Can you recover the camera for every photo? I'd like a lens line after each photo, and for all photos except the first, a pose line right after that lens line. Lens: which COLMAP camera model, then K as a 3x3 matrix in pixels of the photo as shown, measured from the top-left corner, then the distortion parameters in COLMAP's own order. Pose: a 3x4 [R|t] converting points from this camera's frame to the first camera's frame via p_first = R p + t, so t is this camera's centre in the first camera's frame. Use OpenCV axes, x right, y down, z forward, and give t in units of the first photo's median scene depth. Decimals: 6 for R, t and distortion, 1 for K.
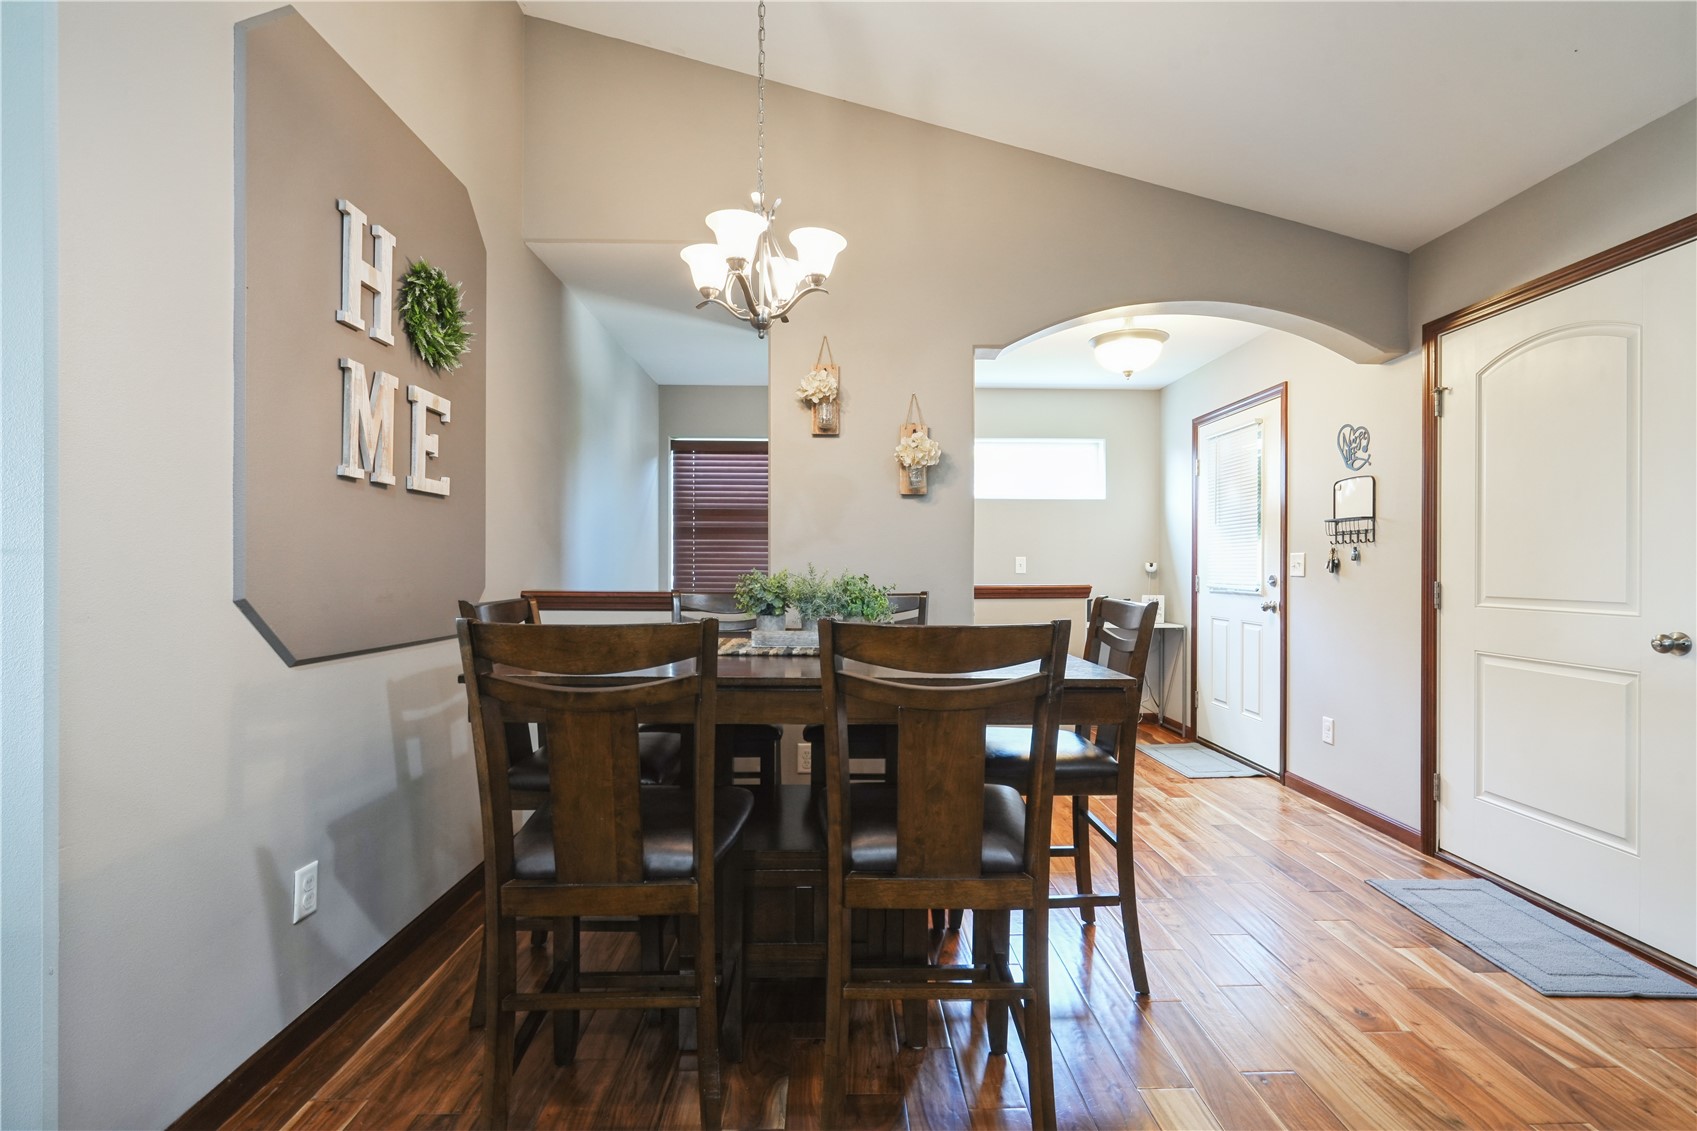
lens RADIAL K [[774.0, 0, 861.9], [0, 774.0, 570.9], [0, 0, 1]] dist [-0.008943, 0.004694]
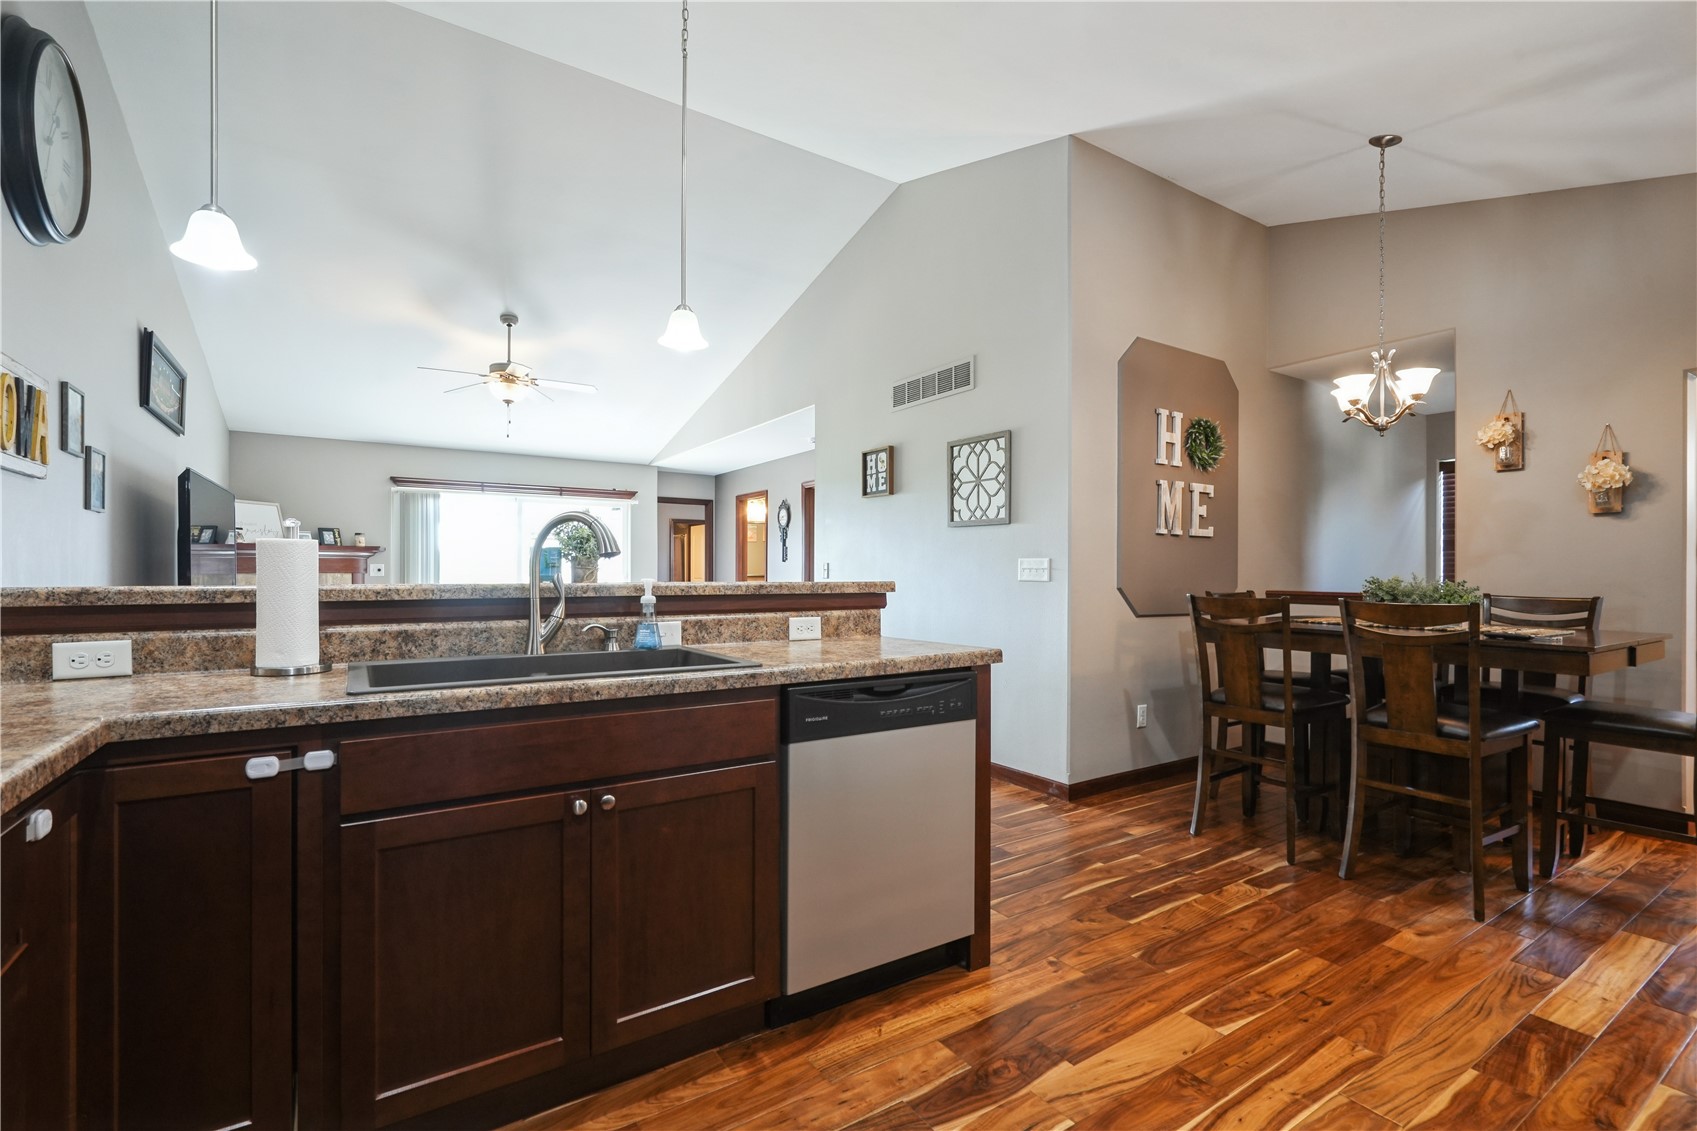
lens RADIAL K [[774.0, 0, 840.6], [0, 774.0, 569.9], [0, 0, 1]] dist [-0.008943, 0.004694]
pose [[0.520694, -0.004846, -0.853730, 0.602070], [-0.007097, 0.999925, -0.010004, 0.007002], [0.853714, 0.011268, 0.520620, -0.750285]]
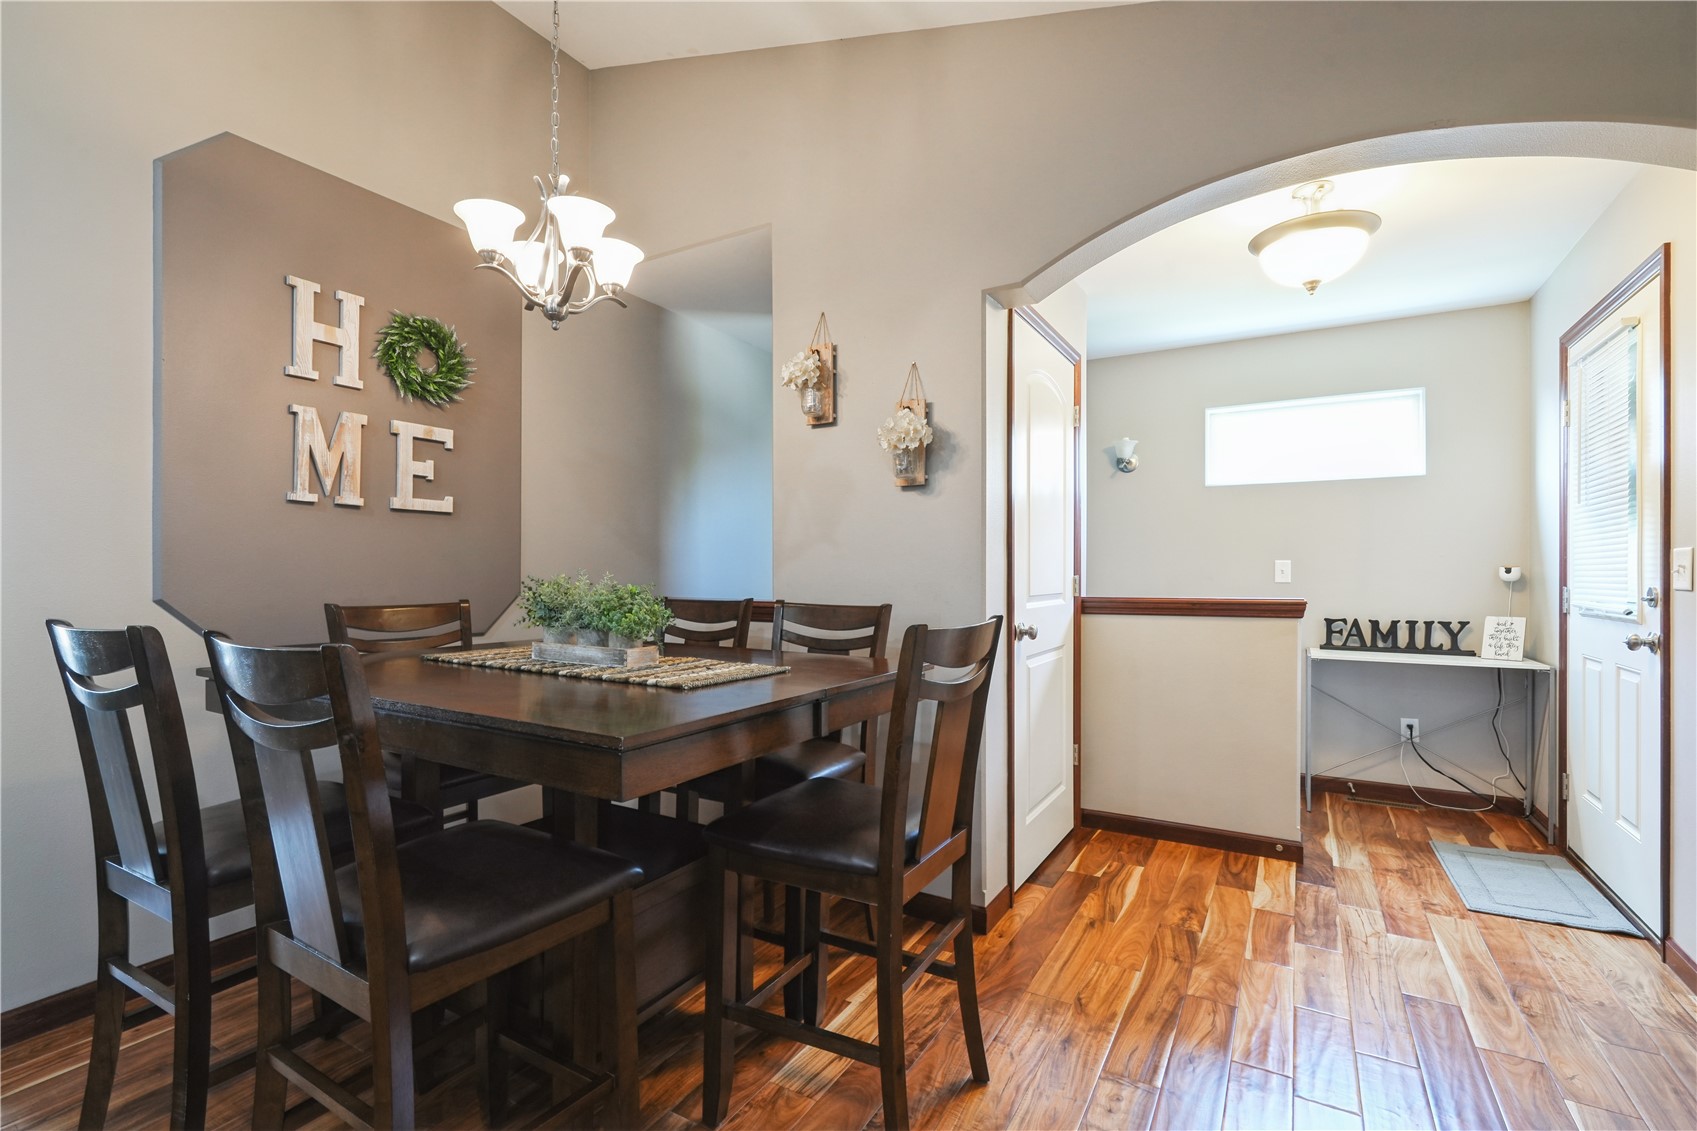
lens RADIAL K [[774.0, 0, 834.9], [0, 774.0, 574.2], [0, 0, 1]] dist [-0.008943, 0.004694]
pose [[0.844275, -0.001818, -0.535907, 0.587245], [-0.001373, 0.999984, -0.005554, -0.000039], [0.535909, 0.005424, 0.844258, 0.351712]]
